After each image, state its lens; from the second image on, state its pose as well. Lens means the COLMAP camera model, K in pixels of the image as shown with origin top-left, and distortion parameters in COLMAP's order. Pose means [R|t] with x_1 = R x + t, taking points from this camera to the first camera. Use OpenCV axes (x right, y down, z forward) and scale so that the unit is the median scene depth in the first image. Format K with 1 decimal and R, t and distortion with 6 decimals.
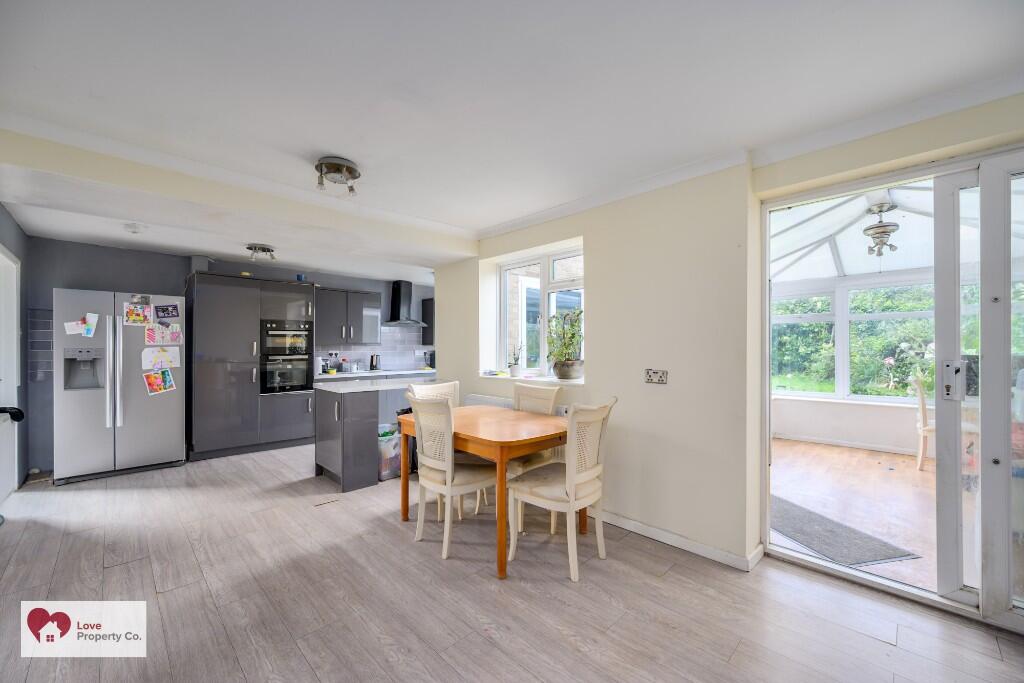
lens RADIAL K [[404.6, 0, 511.6], [0, 404.6, 346.4], [0, 0, 1]] dist [-0.001901, -0.000133]
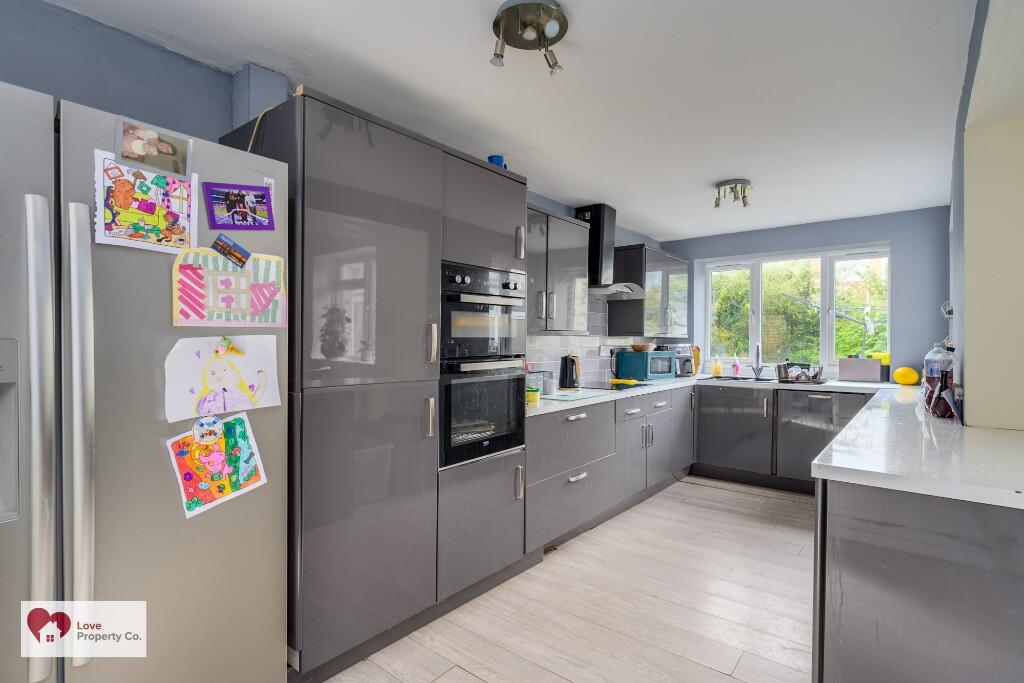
lens RADIAL K [[502.5, 0, 515.5], [0, 502.5, 346.4], [0, 0, 1]] dist [0.000117, 0.000183]
pose [[0.992364, 0.002974, 0.123311, -0.718959], [-0.004683, 0.999897, 0.013572, 0.003359], [-0.123258, -0.014045, 0.992275, 0.644029]]
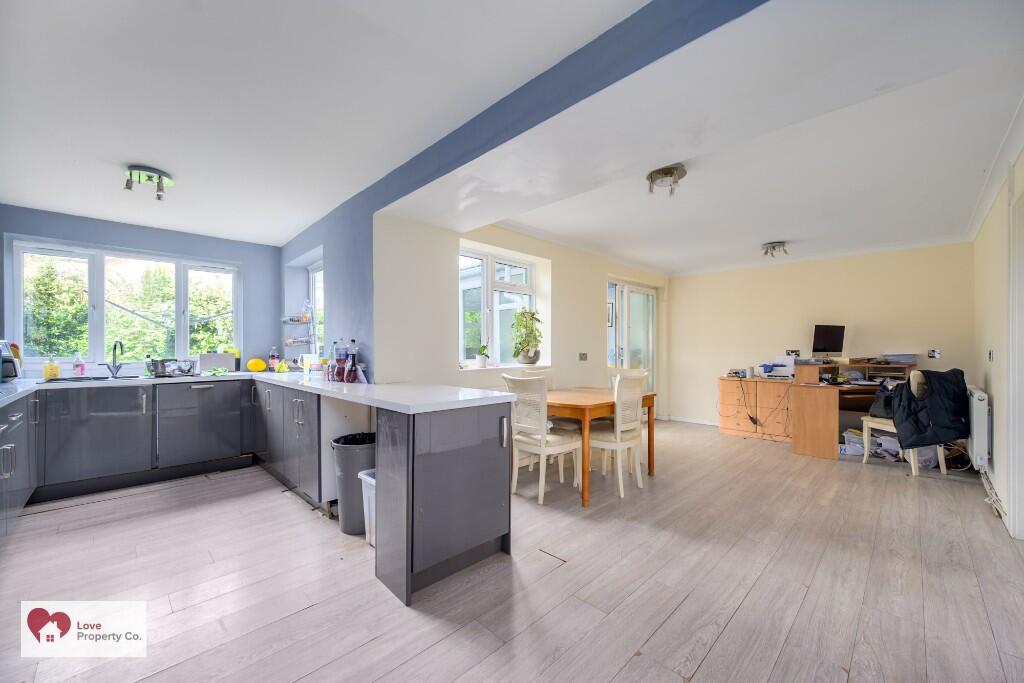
lens RADIAL K [[404.6, 0, 514.9], [0, 404.6, 344.2], [0, 0, 1]] dist [-0.001901, -0.000133]
pose [[-0.010985, 0.011475, 0.999874, -0.925655], [-0.002867, 0.999930, -0.011507, 0.026927], [-0.999936, -0.002993, -0.010951, 0.862280]]
